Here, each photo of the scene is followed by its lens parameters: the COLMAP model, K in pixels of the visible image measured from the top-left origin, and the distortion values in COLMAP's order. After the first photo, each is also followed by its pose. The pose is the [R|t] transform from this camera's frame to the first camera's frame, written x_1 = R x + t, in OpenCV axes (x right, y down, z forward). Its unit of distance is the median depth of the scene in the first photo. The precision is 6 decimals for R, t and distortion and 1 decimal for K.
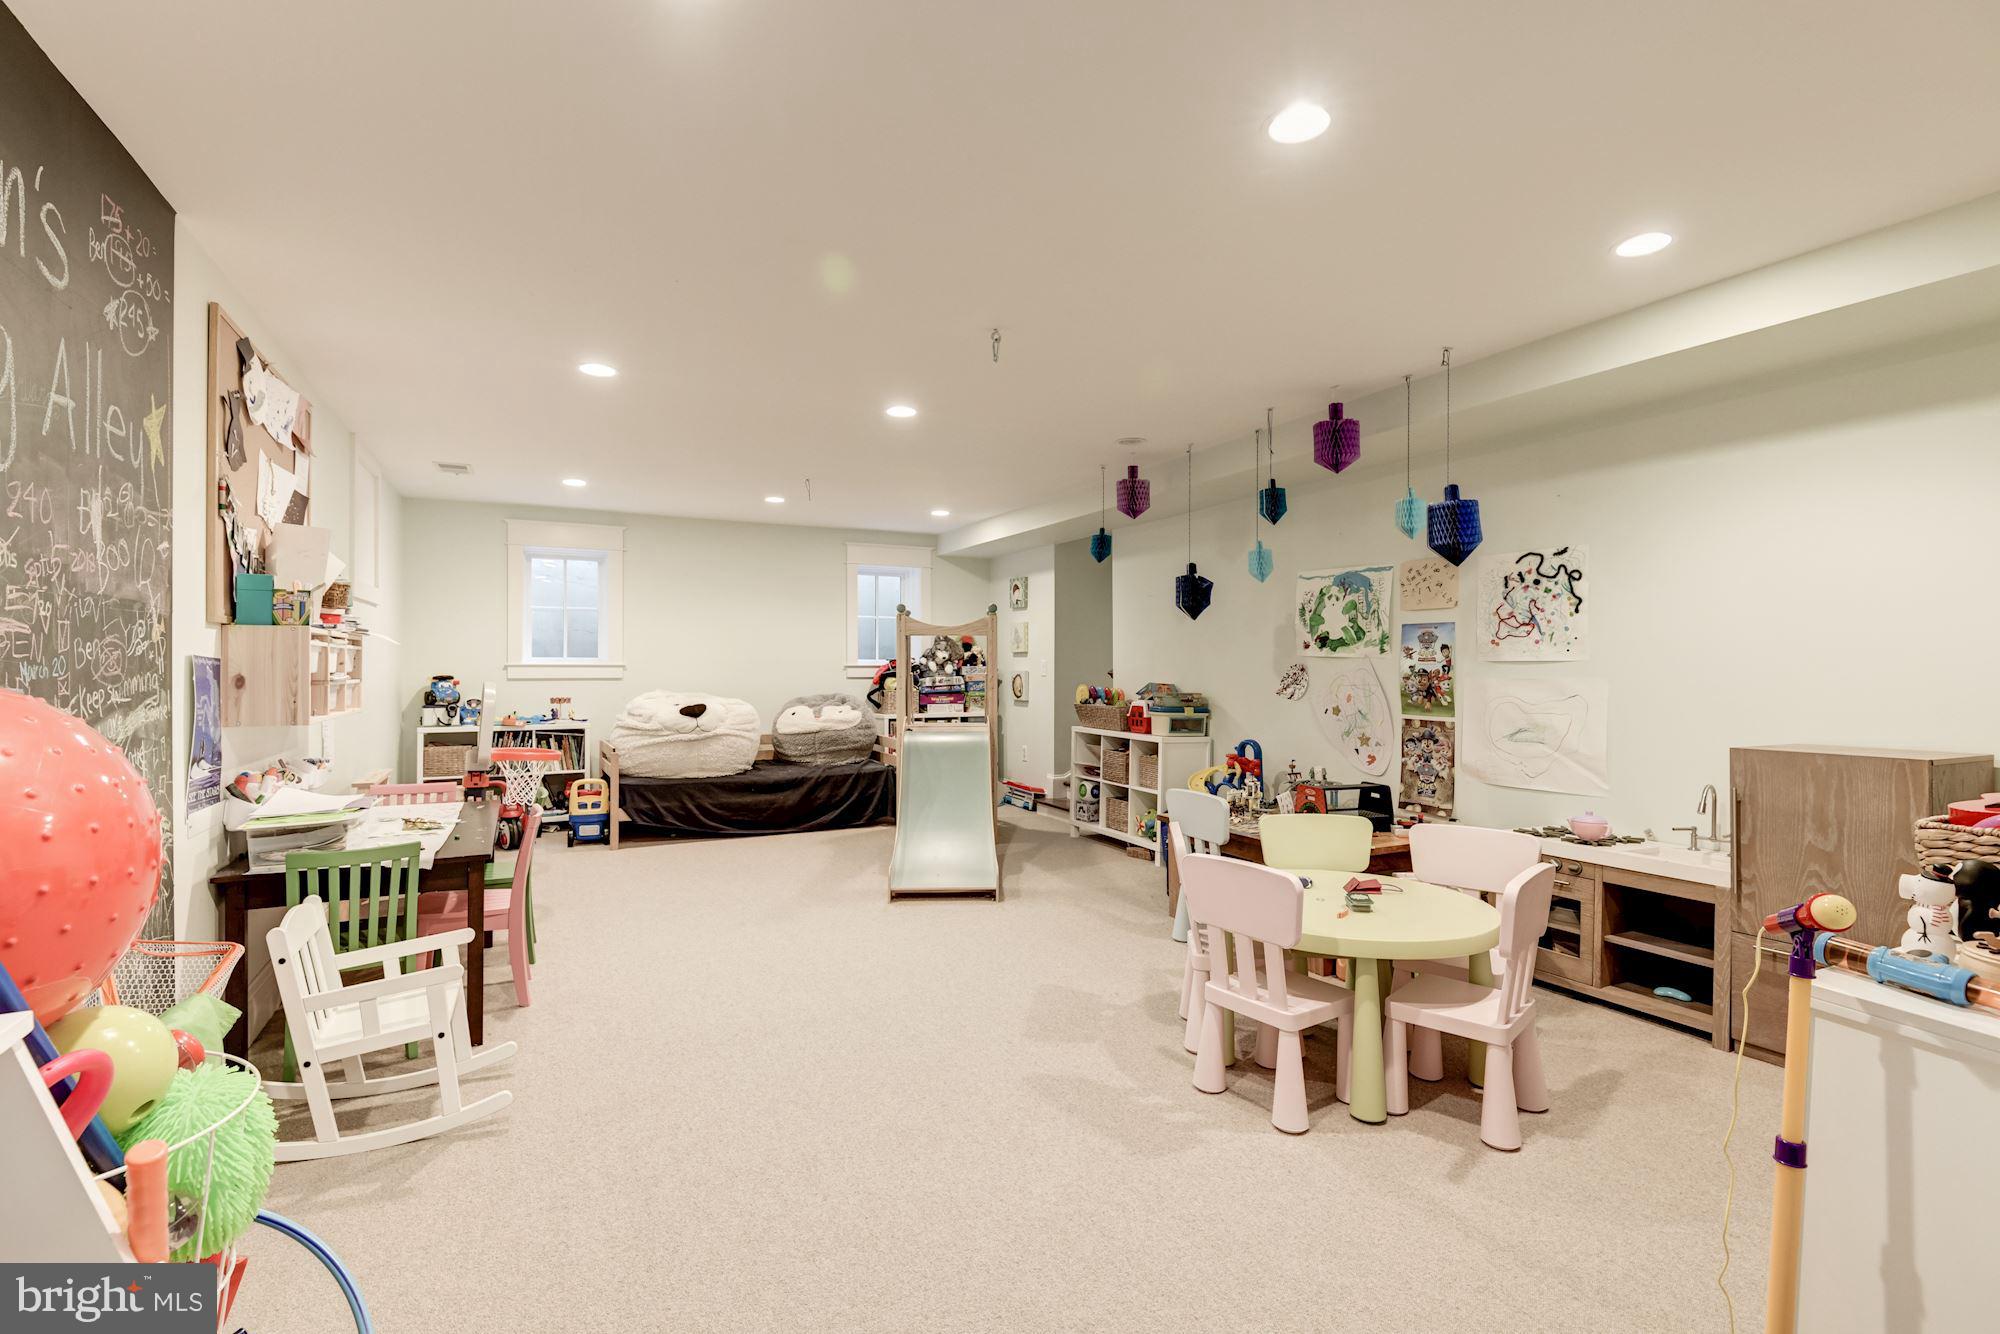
lens RADIAL K [[921.9, 0, 1000.6], [0, 921.9, 659.3], [0, 0, 1]] dist [0.005942, -0.008595]
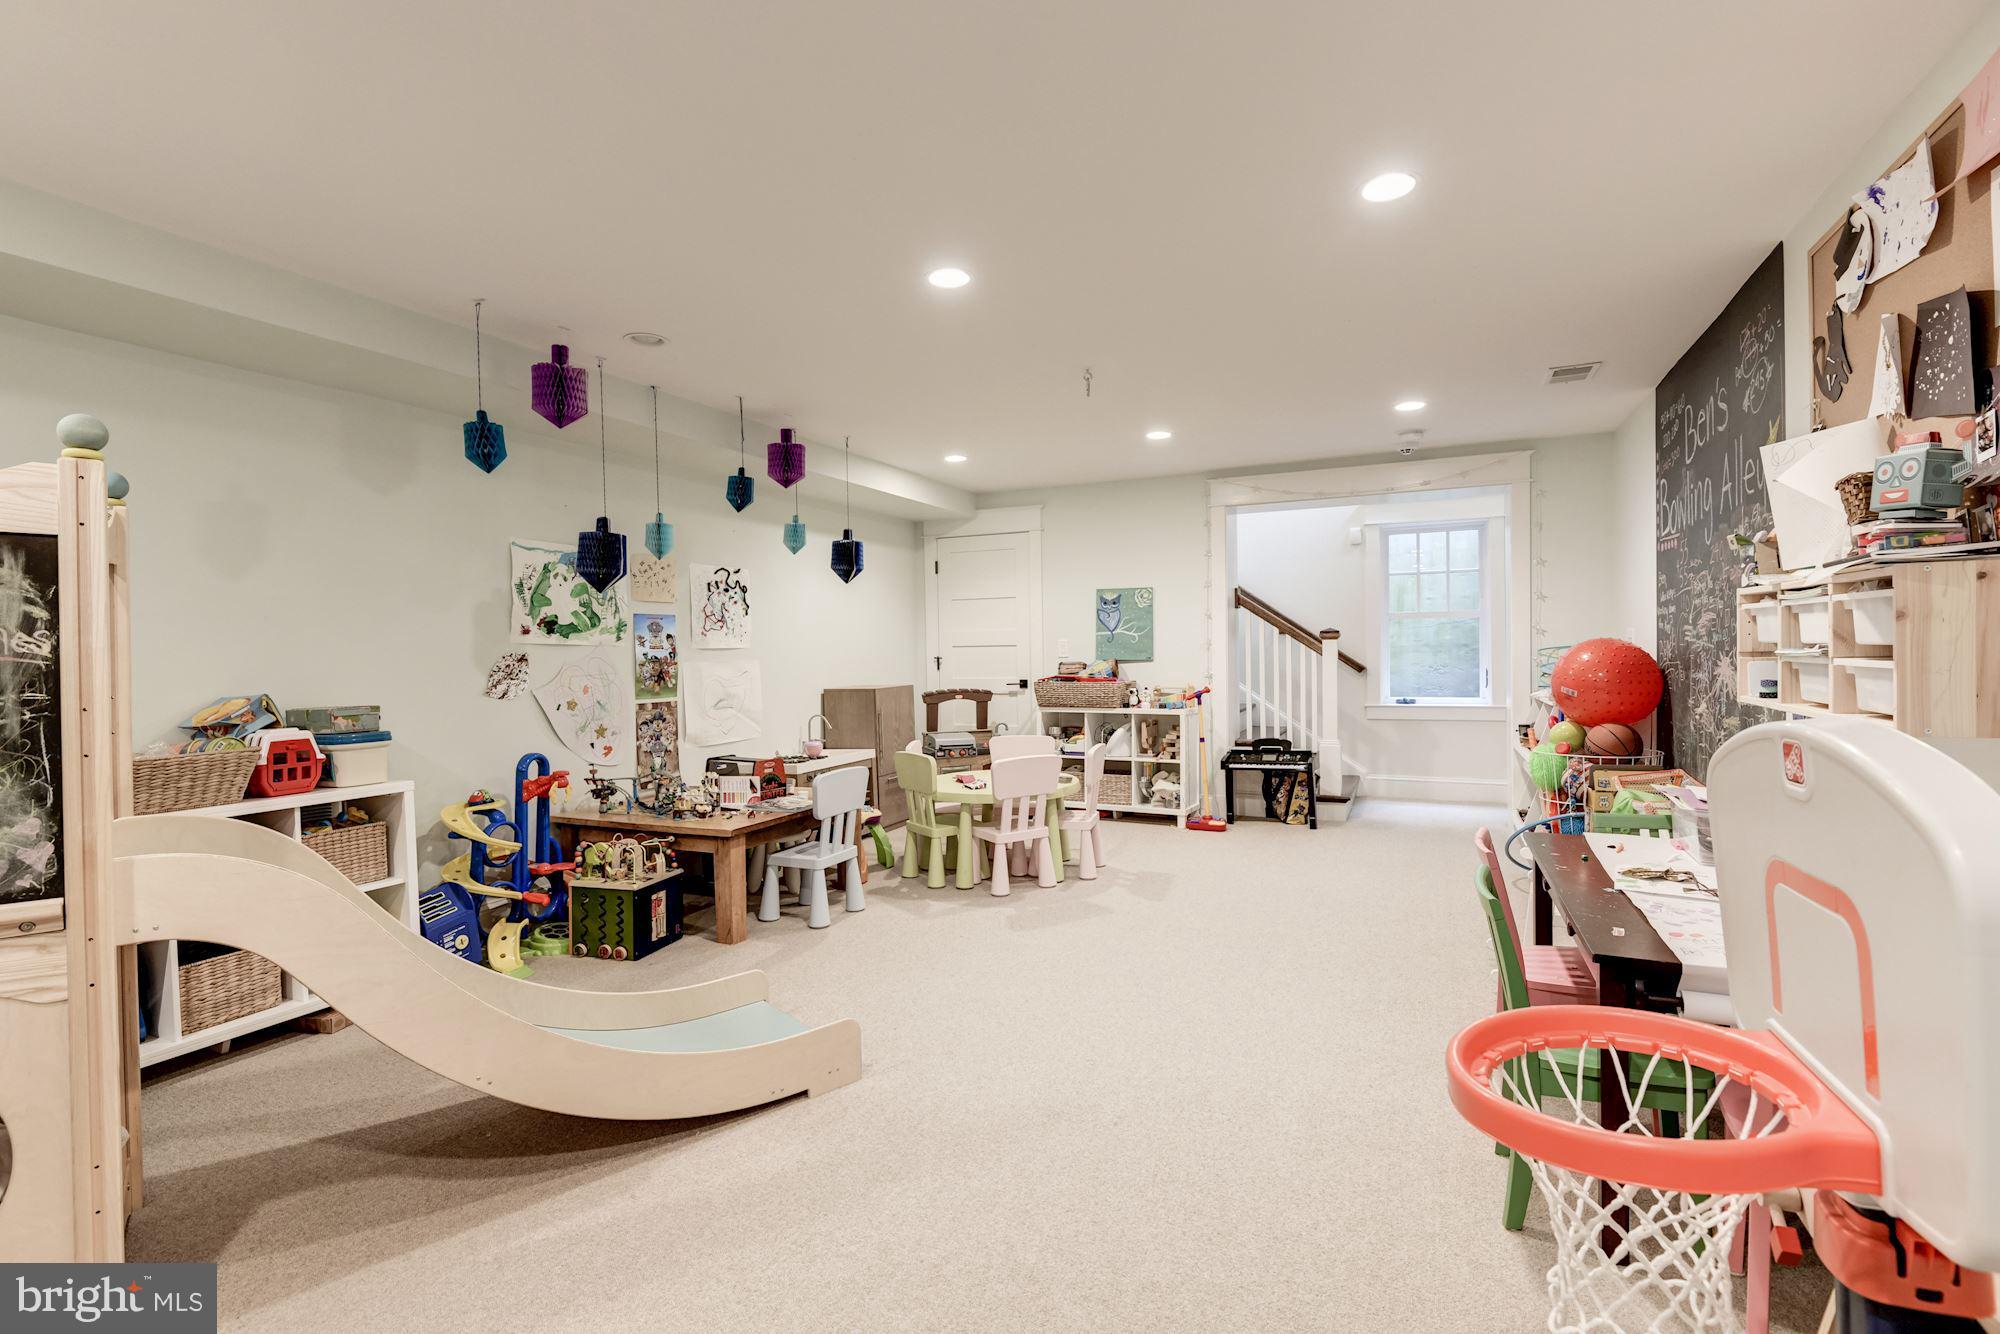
lens RADIAL K [[921.9, 0, 1000.4], [0, 921.9, 661.4], [0, 0, 1]] dist [0.005942, -0.008595]
pose [[-0.631018, -0.004554, 0.775755, -0.630227], [0.008396, 0.999884, 0.012699, 0.006419], [-0.775723, 0.014527, -0.630906, 1.332198]]
